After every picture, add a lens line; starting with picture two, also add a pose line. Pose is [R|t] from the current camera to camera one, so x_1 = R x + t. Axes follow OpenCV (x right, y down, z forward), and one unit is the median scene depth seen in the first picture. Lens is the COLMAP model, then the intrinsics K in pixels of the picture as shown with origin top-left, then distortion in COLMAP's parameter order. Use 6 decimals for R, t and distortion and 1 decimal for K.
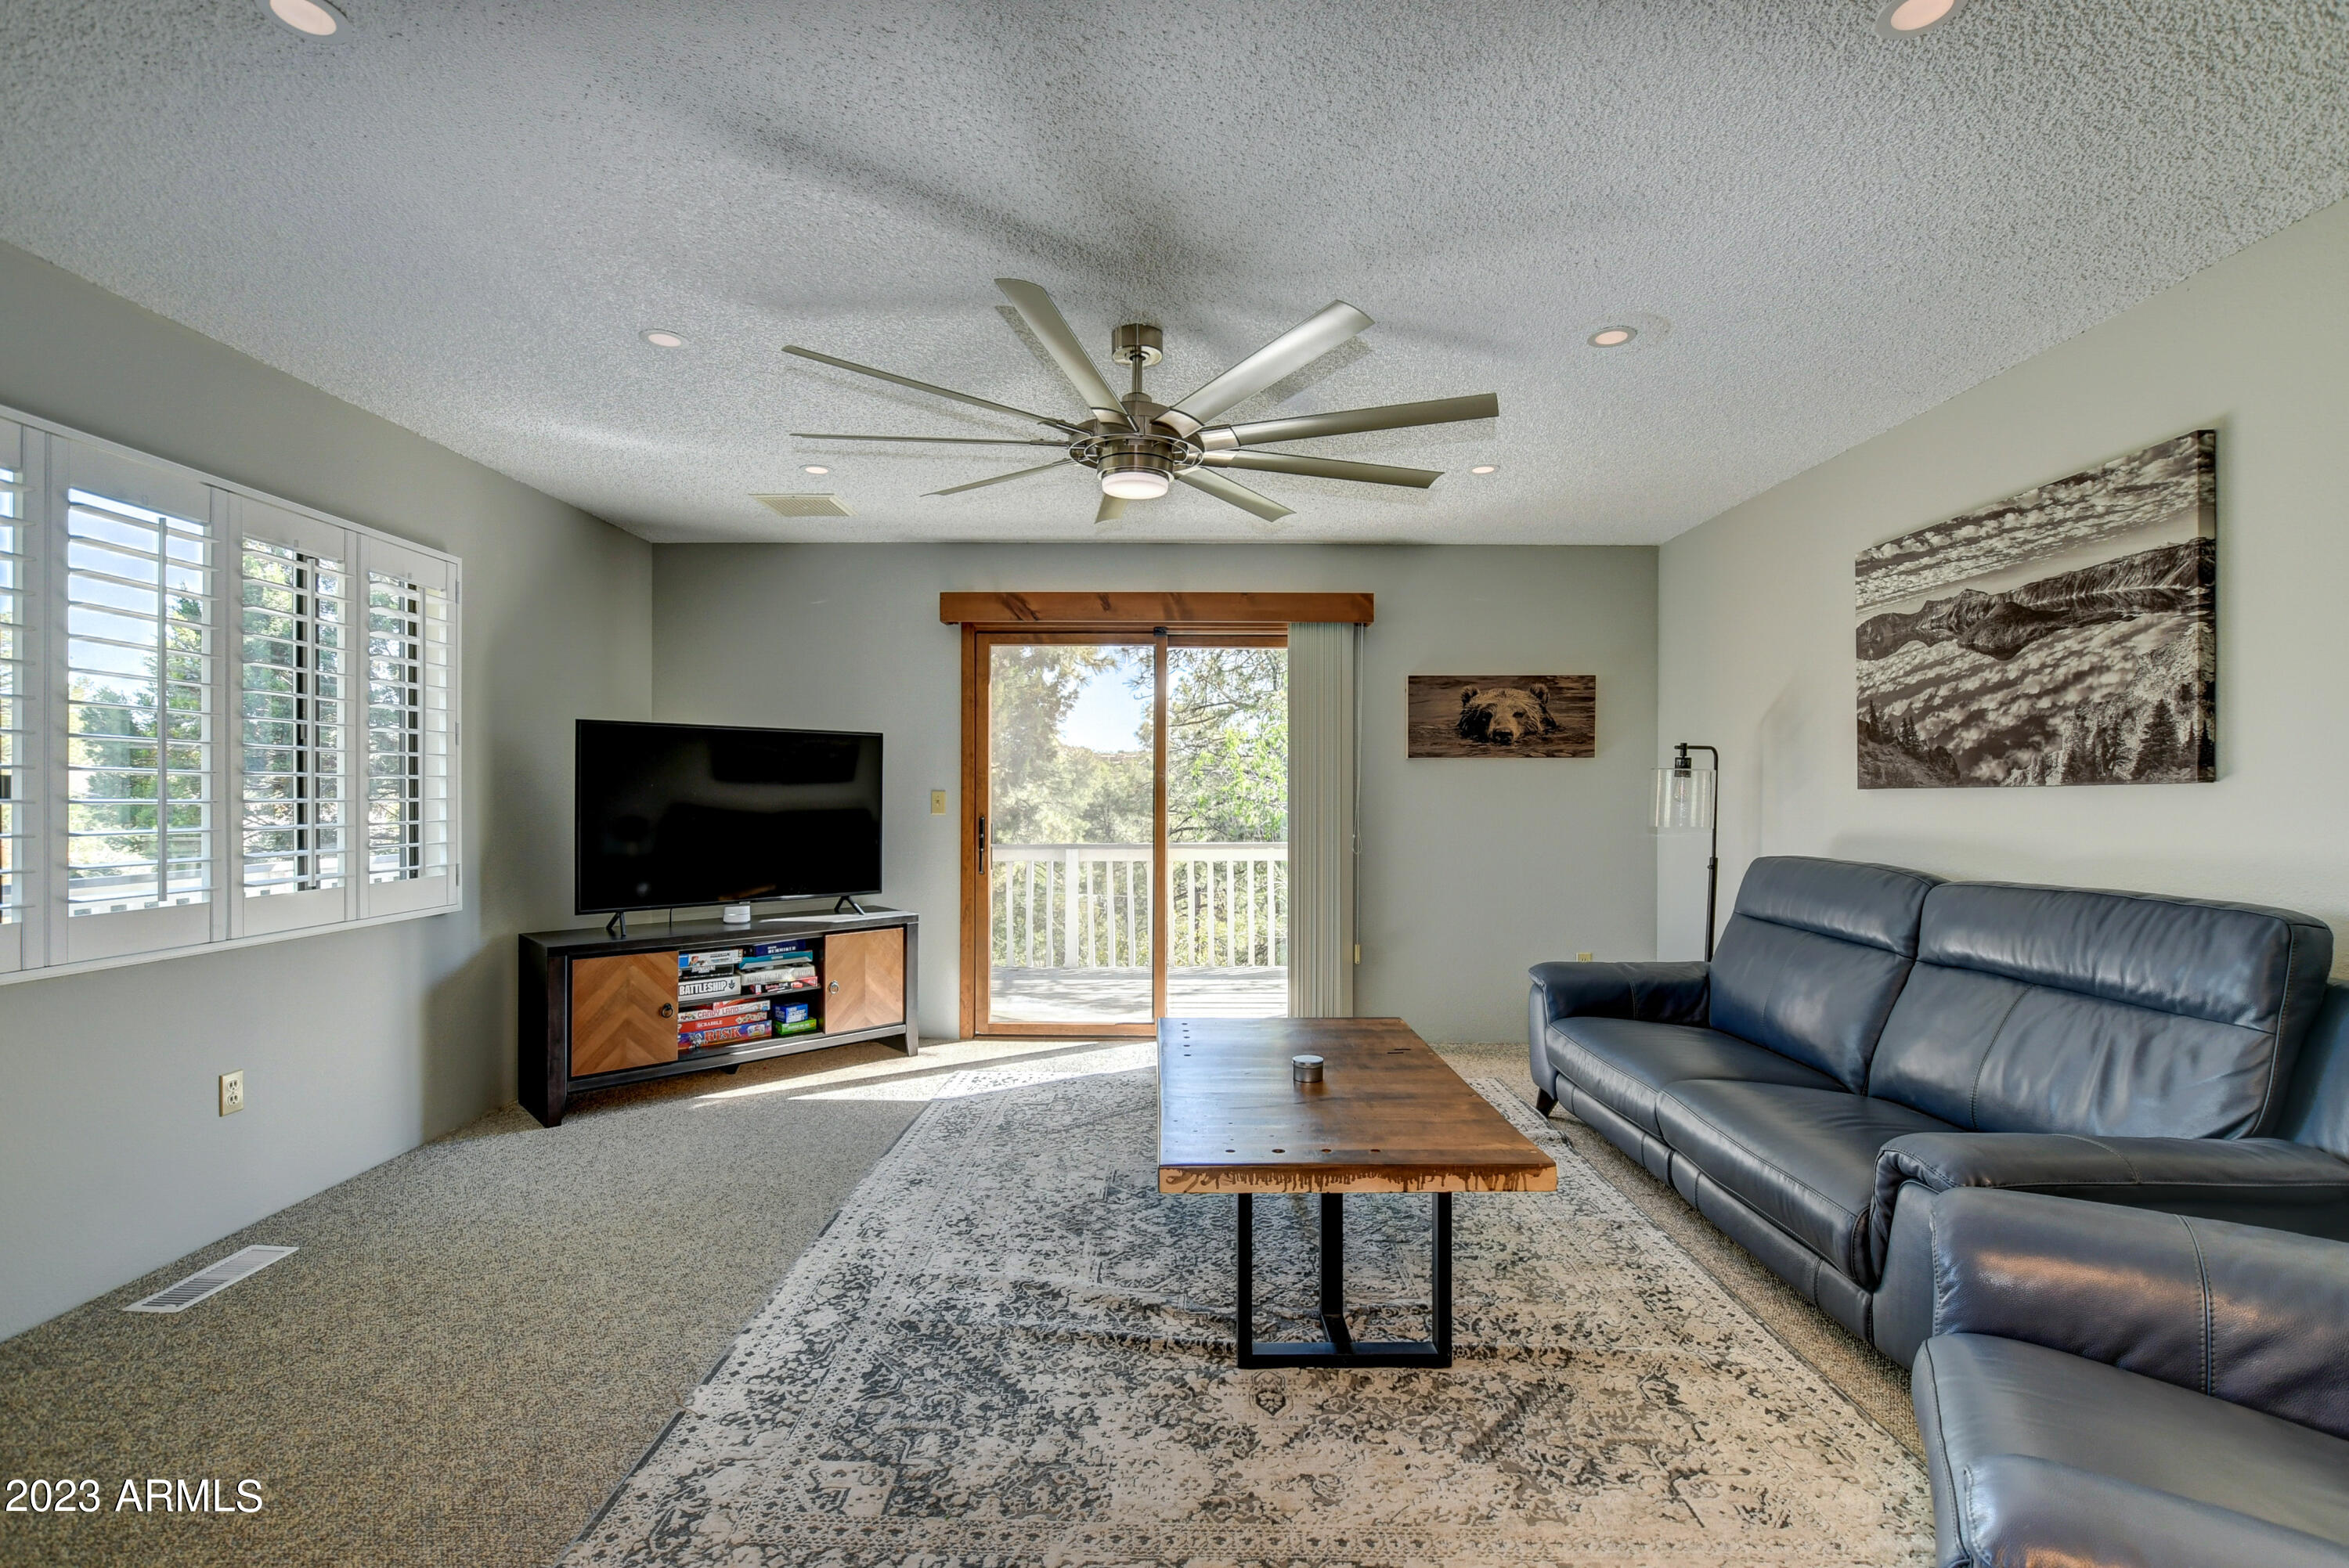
lens RADIAL K [[1026.3, 0, 1166.2], [0, 1026.3, 791.4], [0, 0, 1]] dist [-0.001706, -0.000220]
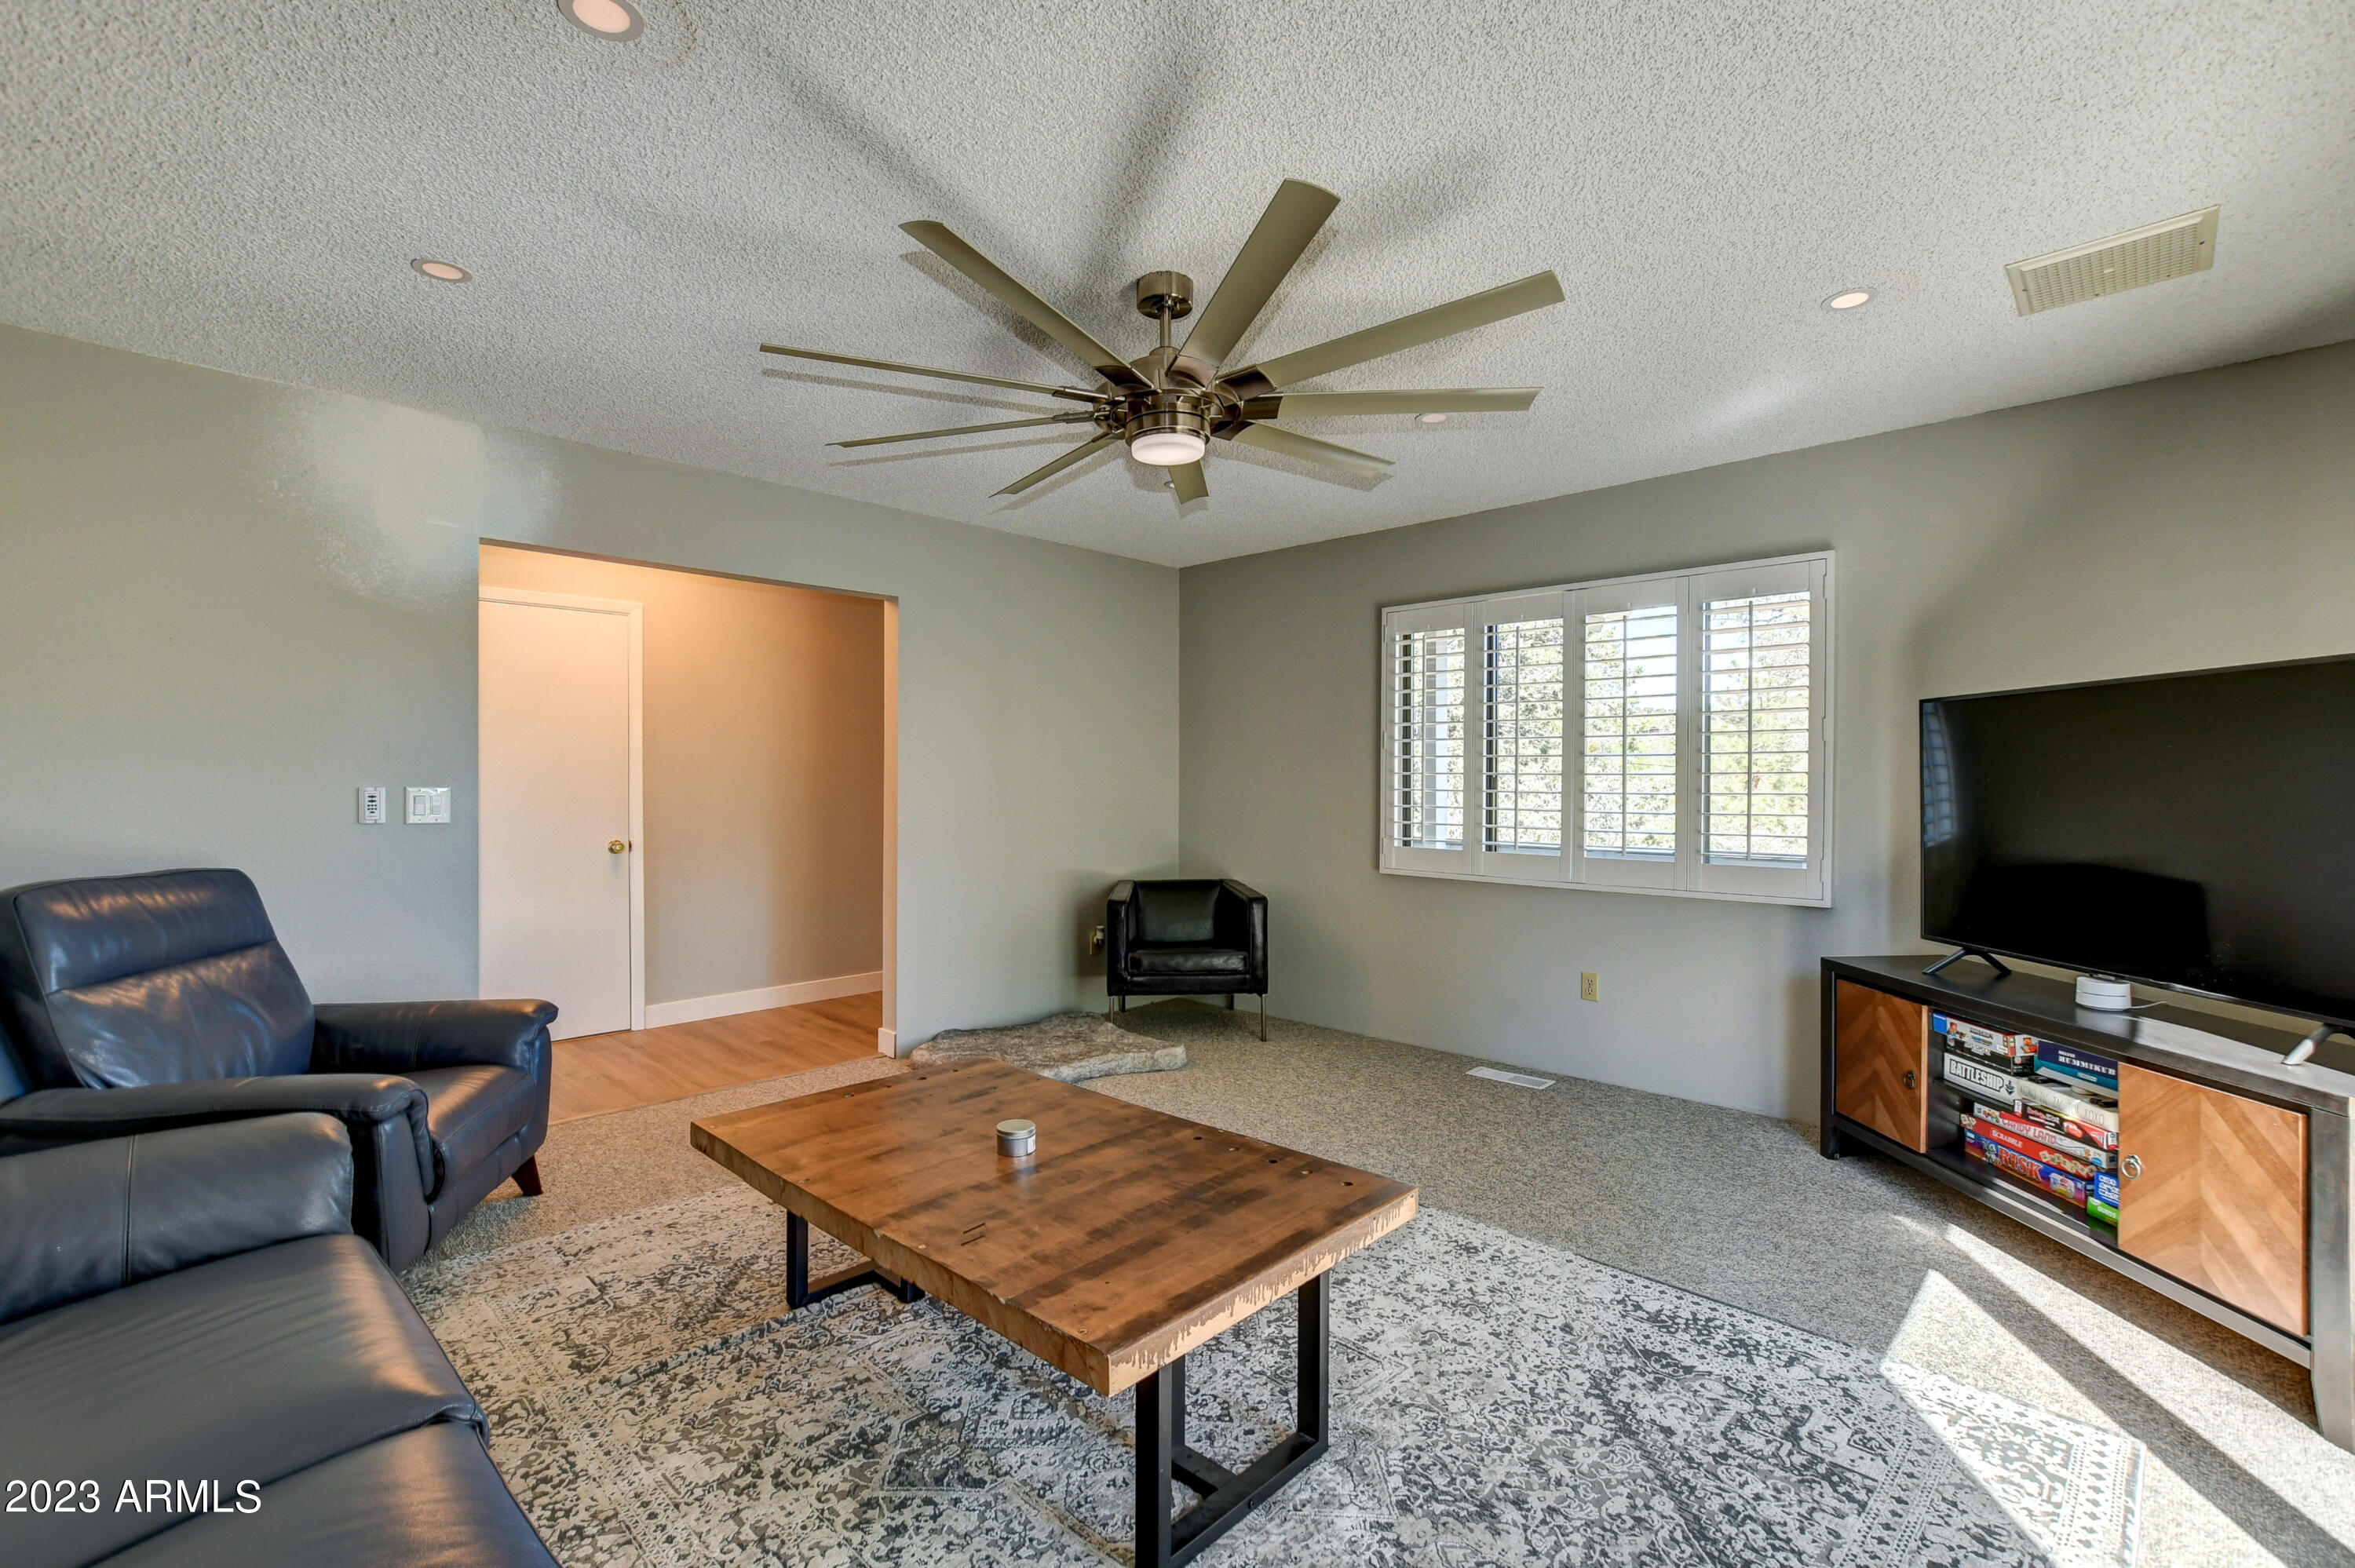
lens RADIAL K [[1028.9, 0, 1169.2], [0, 1028.9, 791.4], [0, 0, 1]] dist [-0.001706, -0.000220]
pose [[-0.690045, 0.003350, -0.723758, 0.469771], [0.000387, 0.999991, 0.004260, -0.001726], [0.723766, 0.002660, -0.690040, 1.217777]]
